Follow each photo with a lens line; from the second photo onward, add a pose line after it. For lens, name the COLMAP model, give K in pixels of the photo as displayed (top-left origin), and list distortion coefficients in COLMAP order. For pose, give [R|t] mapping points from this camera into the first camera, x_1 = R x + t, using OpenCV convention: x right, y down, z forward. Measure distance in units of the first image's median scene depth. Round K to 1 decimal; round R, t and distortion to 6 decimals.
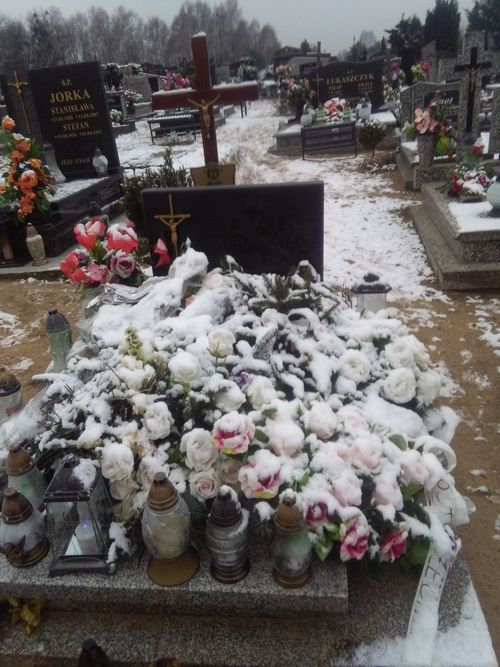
lens RADIAL K [[580.0, 0, 250.0], [0, 580.0, 333.5], [0, 0, 1]] dist [0.088602, -0.120607]
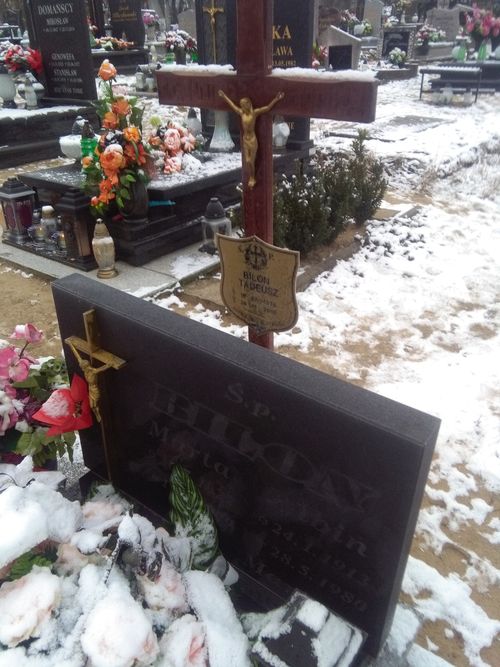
lens RADIAL K [[580.0, 0, 250.0], [0, 580.0, 333.5], [0, 0, 1]] dist [0.088602, -0.120607]
pose [[0.871896, 0.302631, -0.384983, 0.068250], [-0.262863, 0.952550, 0.153466, -0.154876], [0.413160, -0.032609, 0.910075, 0.313686]]
